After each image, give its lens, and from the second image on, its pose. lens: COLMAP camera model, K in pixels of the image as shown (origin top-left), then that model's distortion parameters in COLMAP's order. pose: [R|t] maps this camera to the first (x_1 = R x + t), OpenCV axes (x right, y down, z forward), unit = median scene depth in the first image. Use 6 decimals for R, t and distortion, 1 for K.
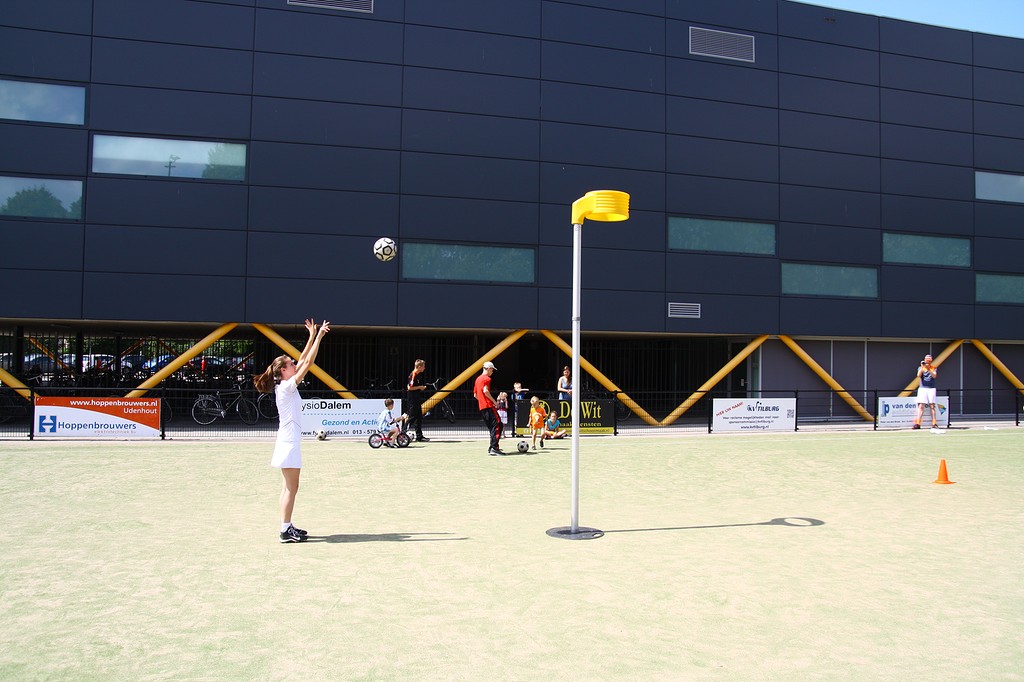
lens RADIAL K [[792.0, 0, 511.5], [0, 792.0, 340.5], [0, 0, 1]] dist [-0.134784, 0.123274]
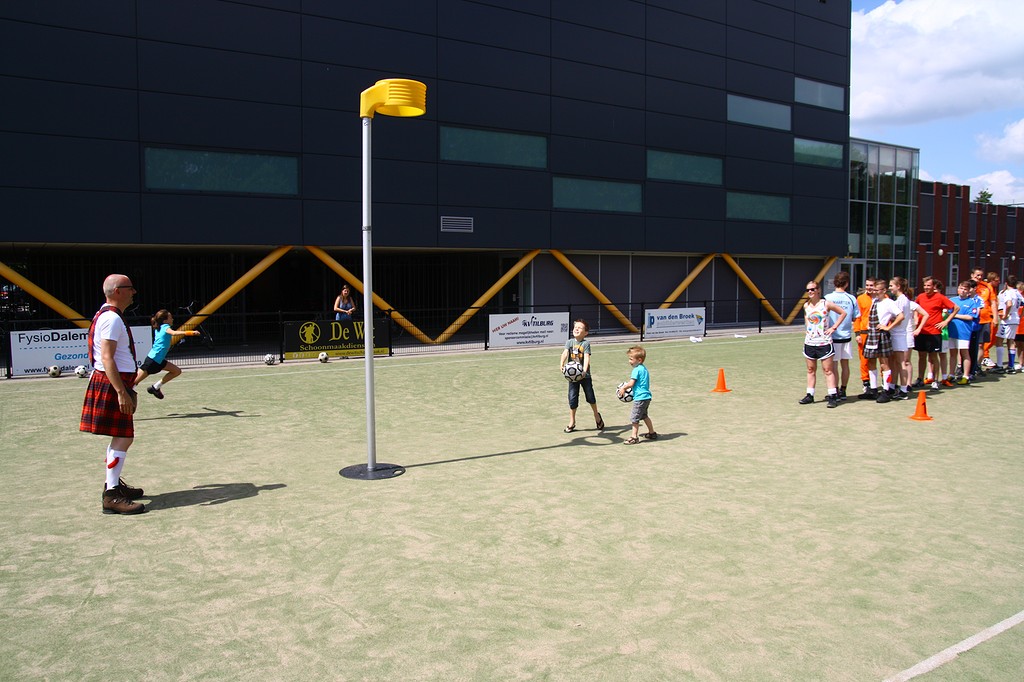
lens RADIAL K [[788.4, 0, 510.7], [0, 788.4, 340.8], [0, 0, 1]] dist [-0.135339, 0.122322]
pose [[0.953852, -0.039666, 0.297646, -0.020930], [0.008301, 0.994341, 0.105912, 0.004352], [-0.300163, -0.098554, 0.948783, 0.096382]]
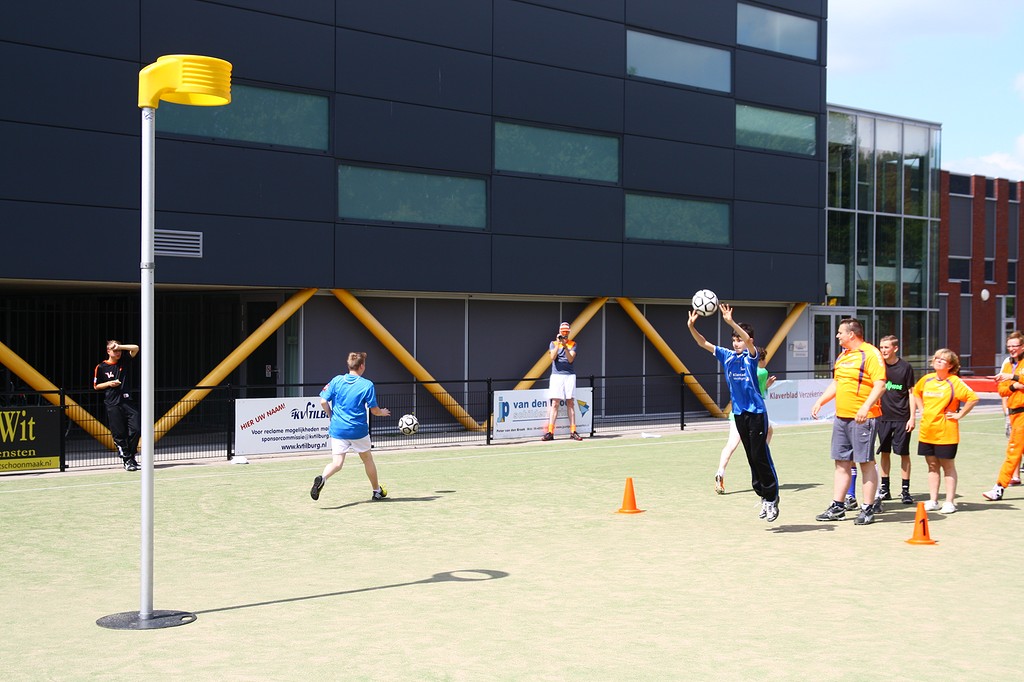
lens RADIAL K [[1511.0, 0, 513.8], [0, 1511.0, 339.8], [0, 0, 1]] dist [0.046619, 0.394990]
pose [[0.874621, -0.009521, 0.484714, -0.180378], [-0.005075, 0.999573, 0.028792, -0.004163], [-0.484781, -0.027642, 0.874199, -0.117641]]
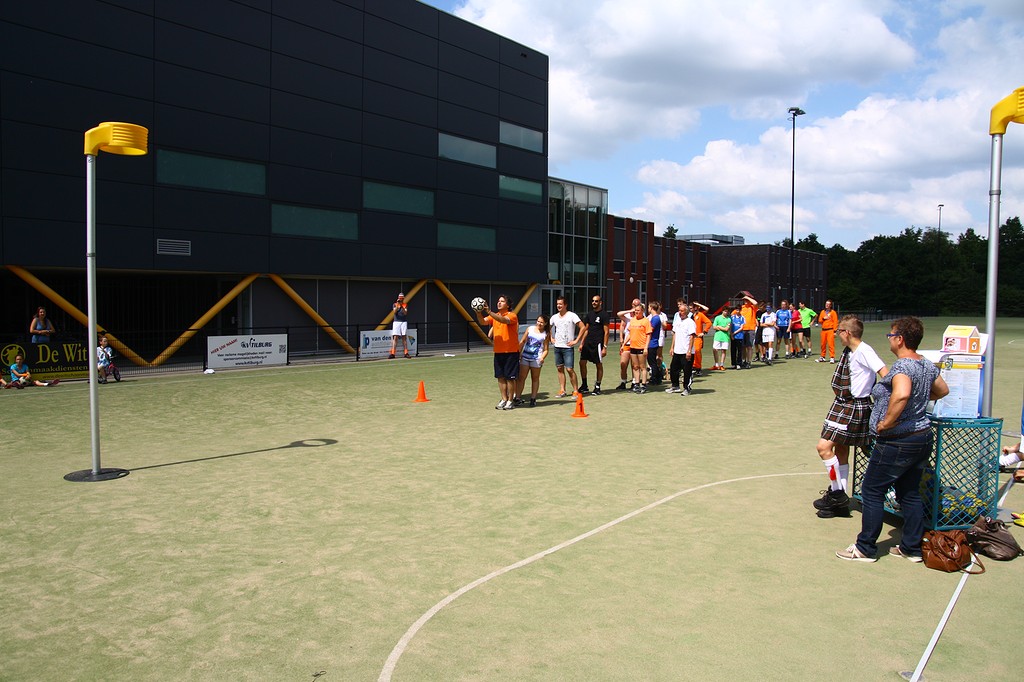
lens RADIAL K [[792.0, 0, 511.5], [0, 792.0, 340.5], [0, 0, 1]] dist [-0.134784, 0.123274]
pose [[0.796336, -0.036575, 0.603747, -0.060930], [-0.010955, 0.997134, 0.074857, 0.000679], [-0.604755, -0.066226, 0.793653, -0.045102]]
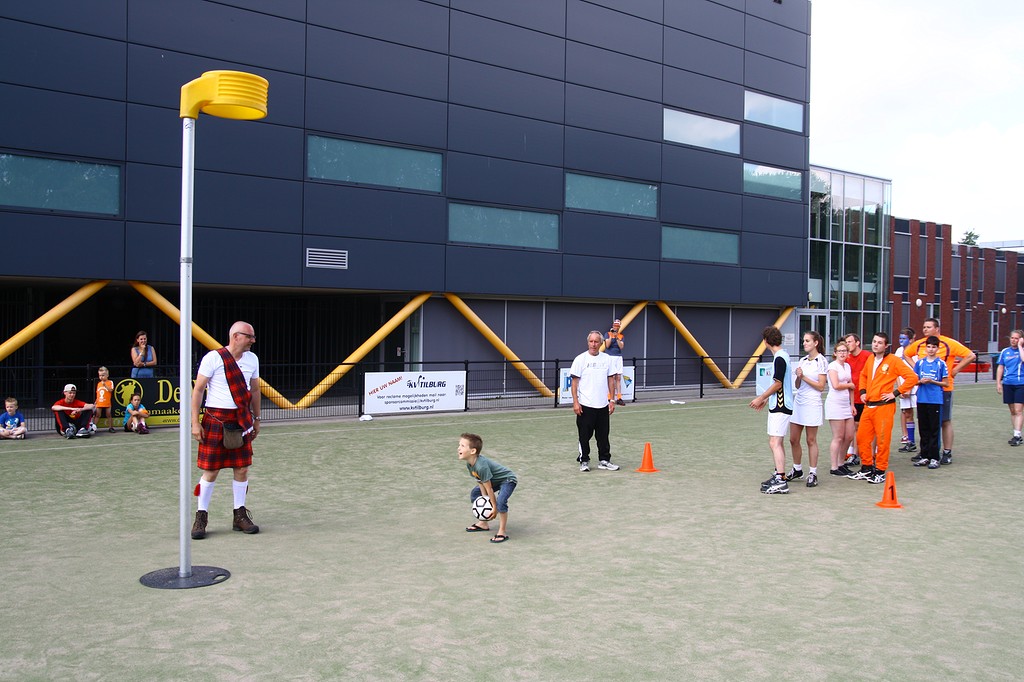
lens RADIAL K [[976.2, 0, 512.5], [0, 976.2, 341.4], [0, 0, 1]] dist [-0.081924, 0.183601]
pose [[0.915019, -0.005895, 0.403368, 0.001028], [-0.011289, 0.999127, 0.040211, 0.003983], [-0.403253, -0.041348, 0.914154, 0.100235]]
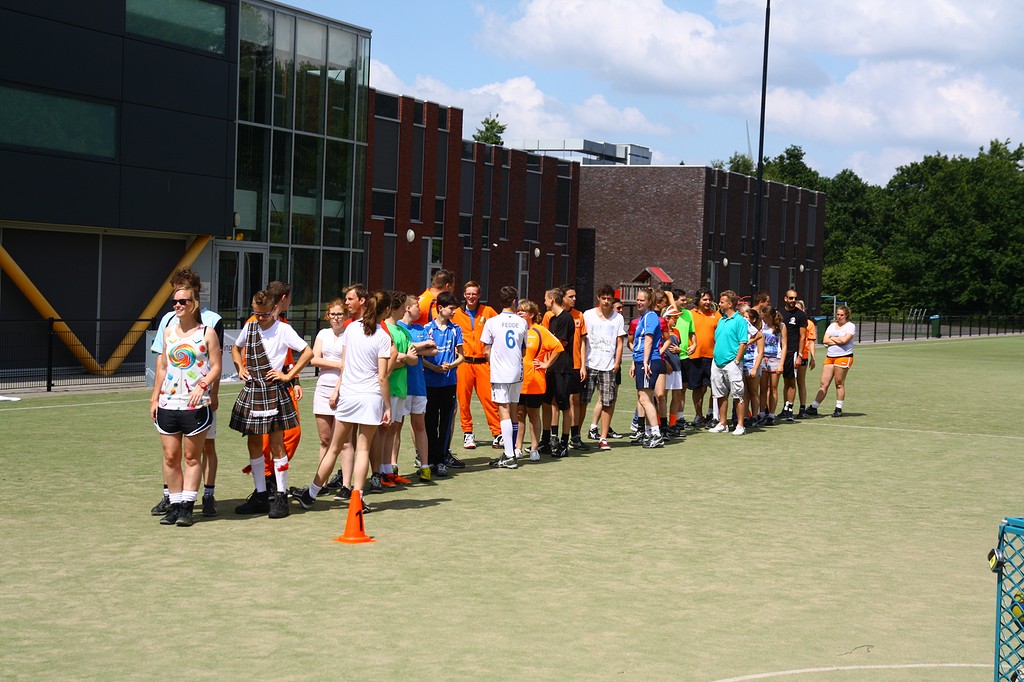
lens RADIAL K [[1782.2, 0, 512.8], [0, 1782.2, 341.8], [0, 0, 1]] dist [0.136670, 0.236228]
pose [[0.645322, -0.011347, 0.763827, -0.115922], [-0.046399, 0.997461, 0.054019, -0.001682], [-0.762501, -0.070300, 0.643157, -0.019874]]
